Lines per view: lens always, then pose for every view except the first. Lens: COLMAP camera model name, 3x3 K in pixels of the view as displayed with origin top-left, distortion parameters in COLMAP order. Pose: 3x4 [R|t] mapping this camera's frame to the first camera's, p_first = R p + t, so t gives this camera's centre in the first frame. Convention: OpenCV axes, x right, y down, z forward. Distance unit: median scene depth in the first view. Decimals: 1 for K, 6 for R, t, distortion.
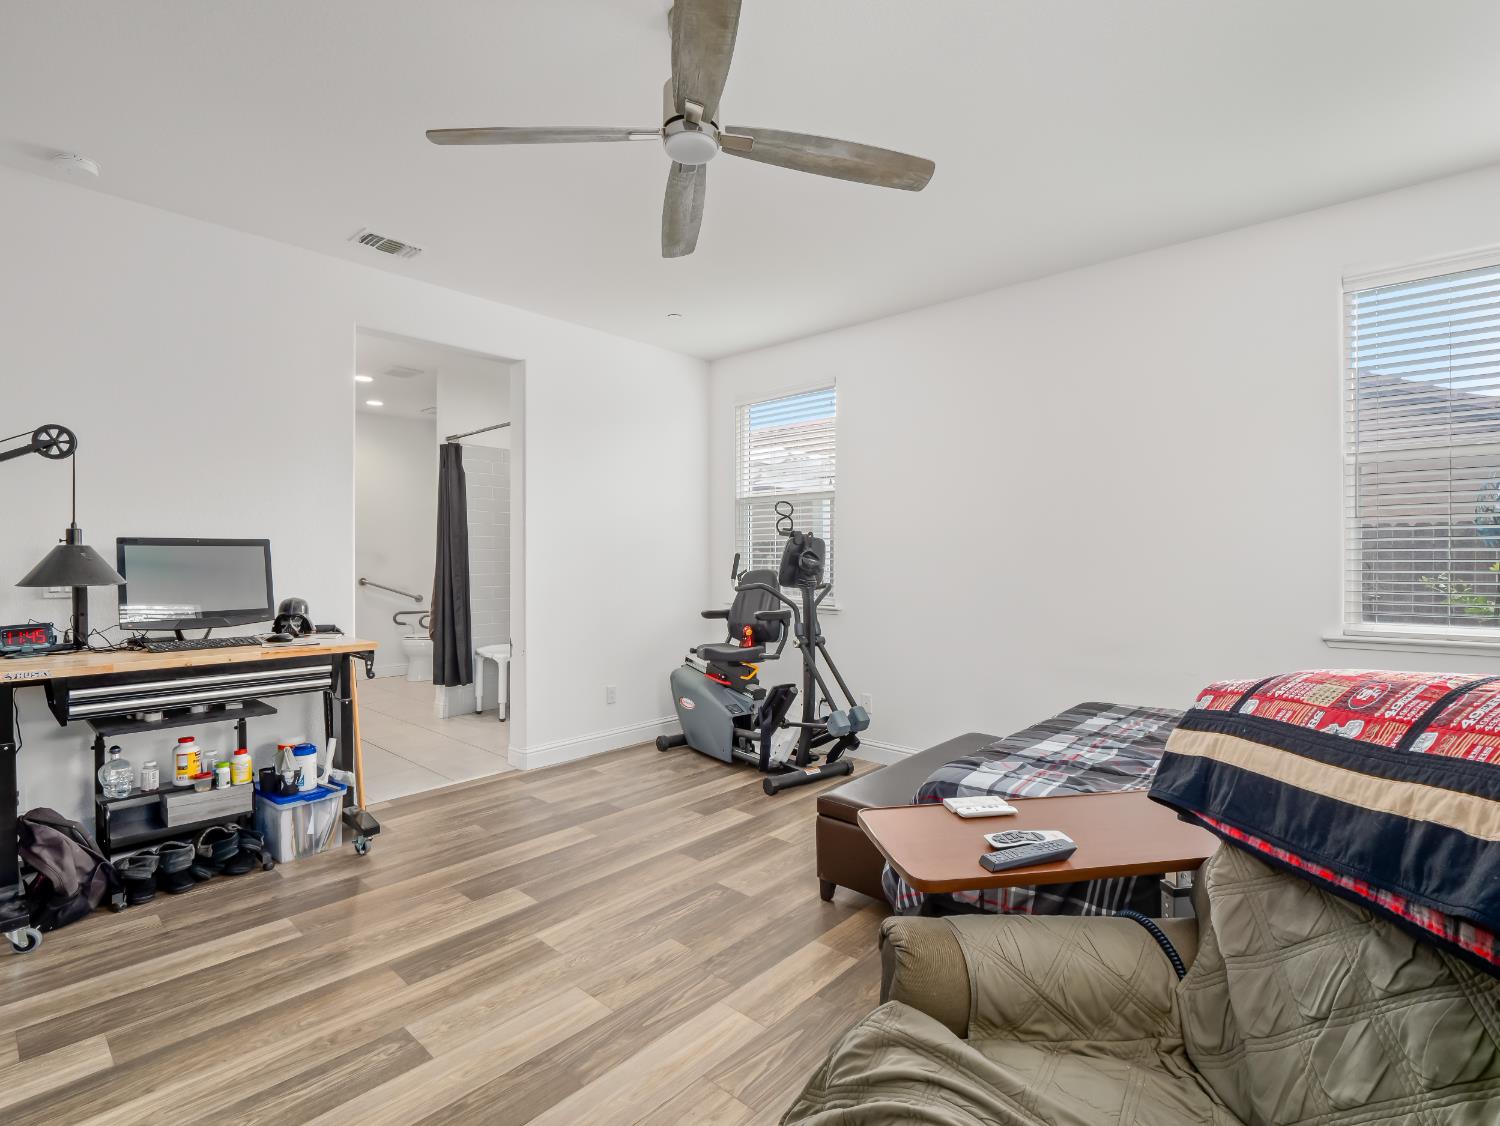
lens RADIAL K [[724.7, 0, 747.5], [0, 724.7, 560.3], [0, 0, 1]] dist [-0.010813, -0.001241]
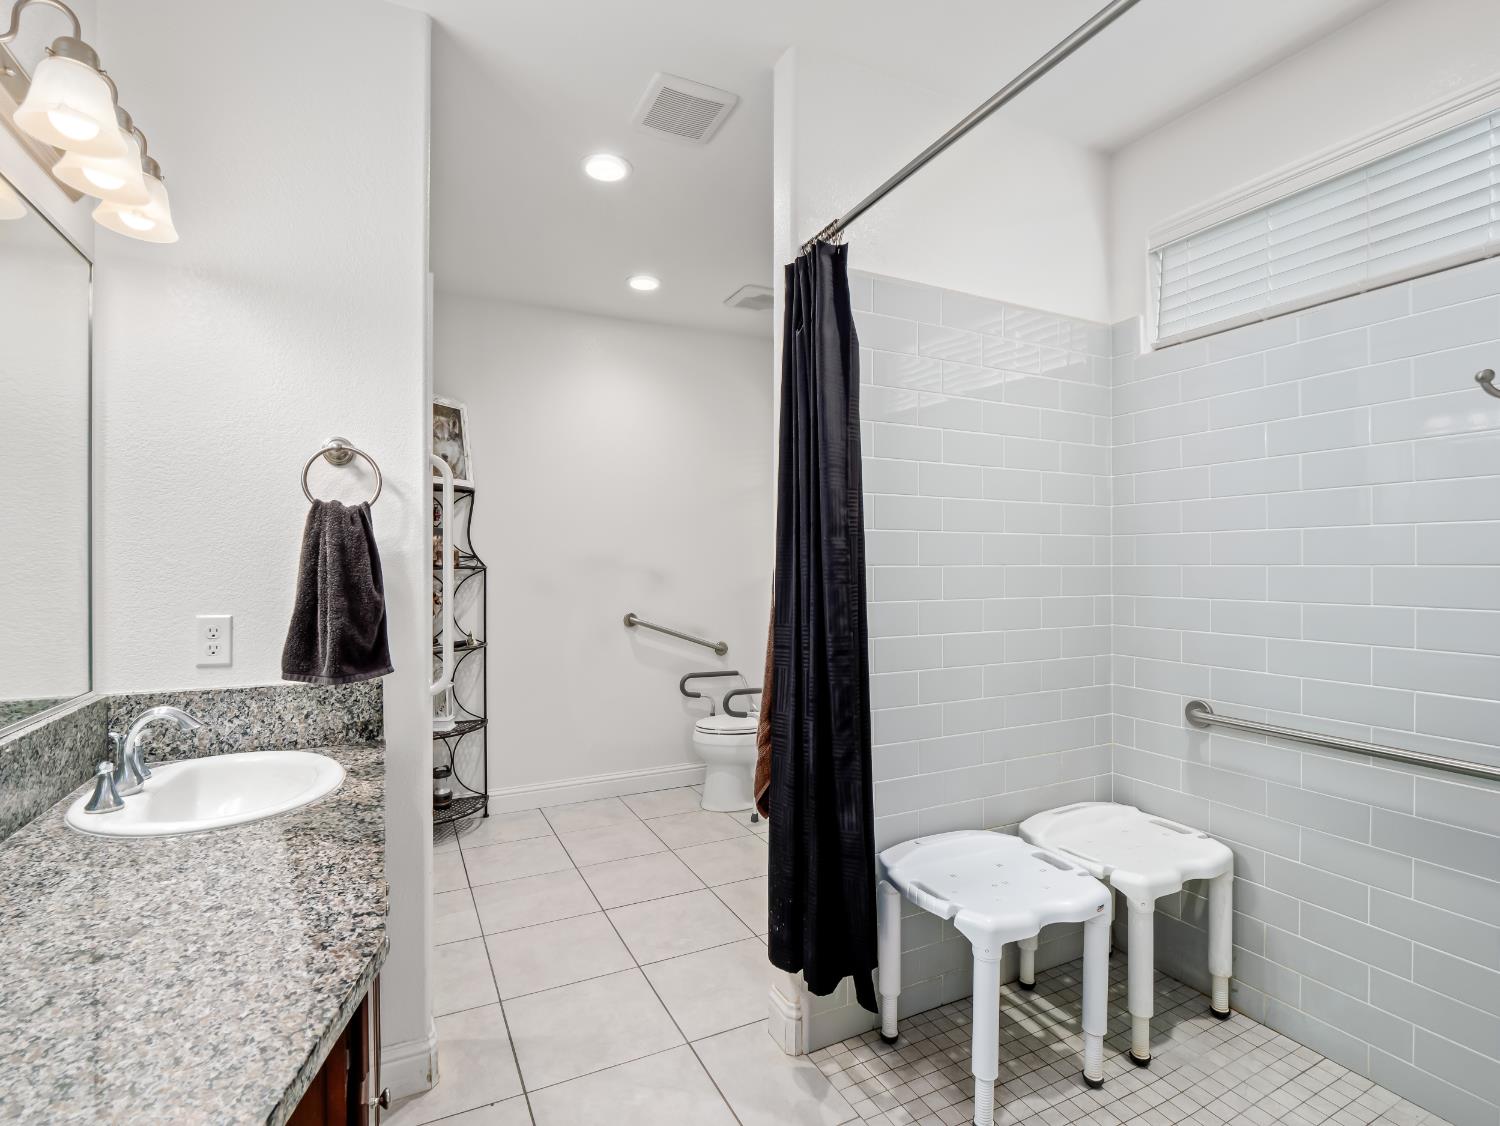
lens RADIAL K [[724.7, 0, 747.5], [0, 724.7, 560.3], [0, 0, 1]] dist [-0.010813, -0.001241]
pose [[0.927284, -0.003333, -0.374345, -0.311189], [0.000684, 0.999974, -0.007208, -0.018292], [0.374359, 0.006427, 0.927261, 0.673307]]
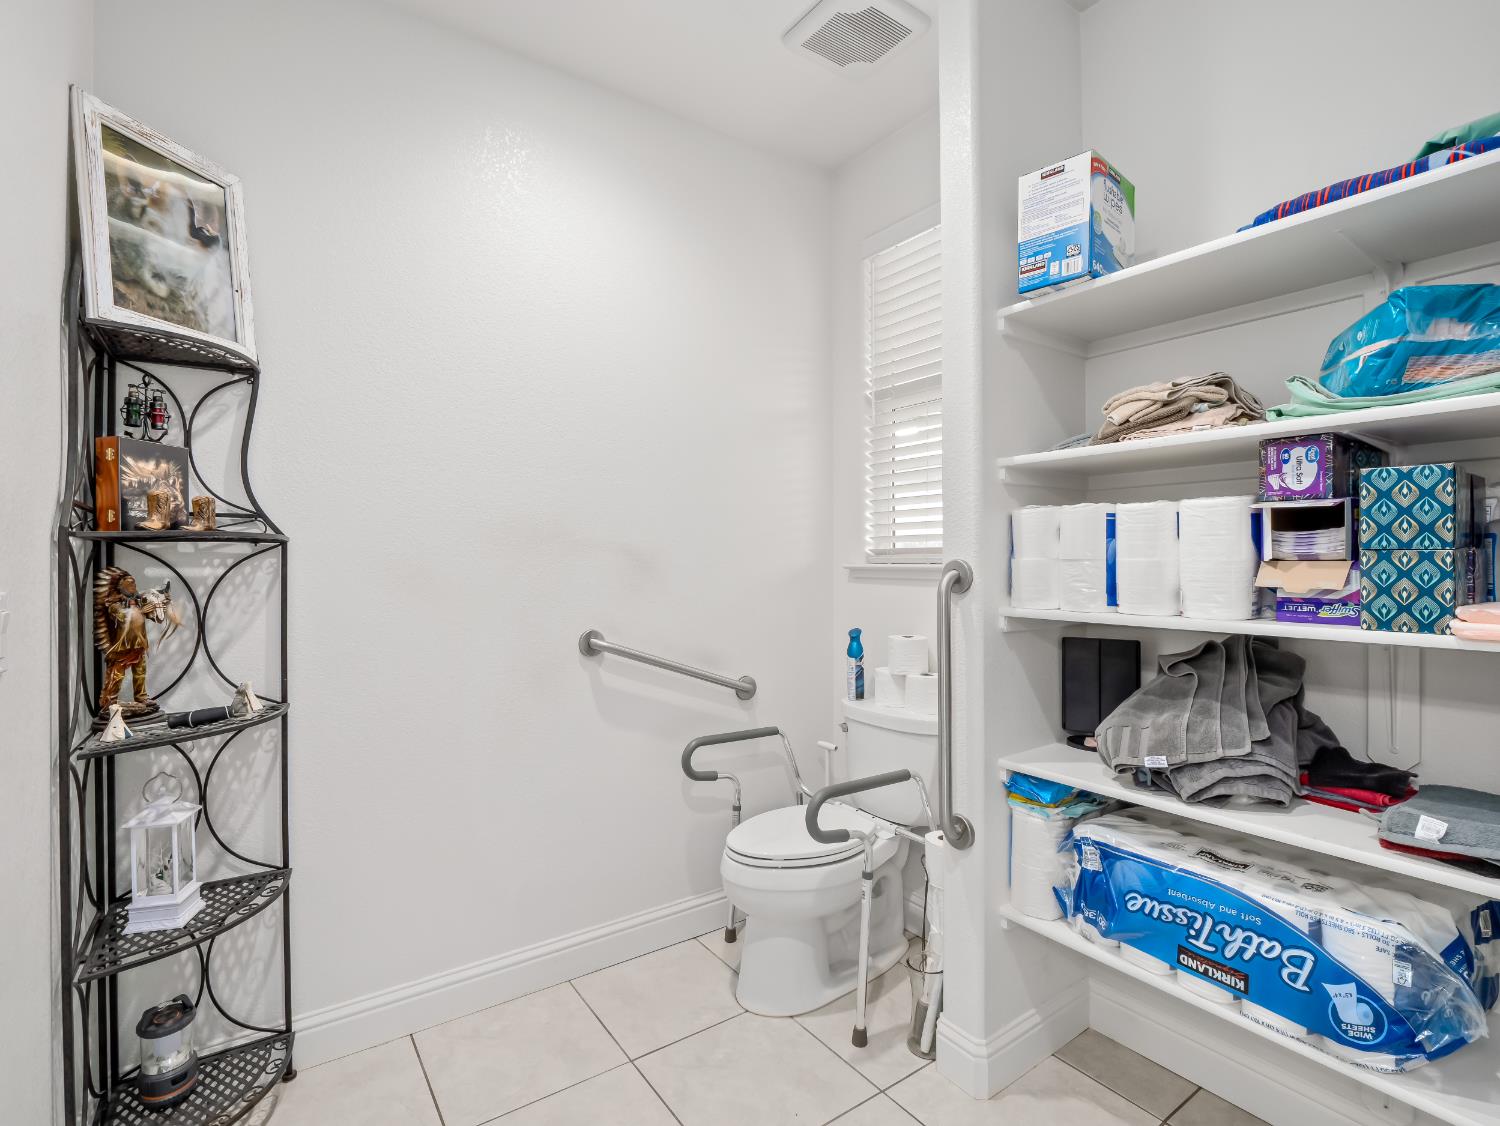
lens RADIAL K [[724.7, 0, 747.5], [0, 724.7, 560.3], [0, 0, 1]] dist [-0.010813, -0.001241]
pose [[0.972277, -0.003555, -0.233806, -0.530880], [0.002287, 0.999981, -0.005693, -0.004955], [0.233822, 0.005000, 0.972267, 0.960932]]
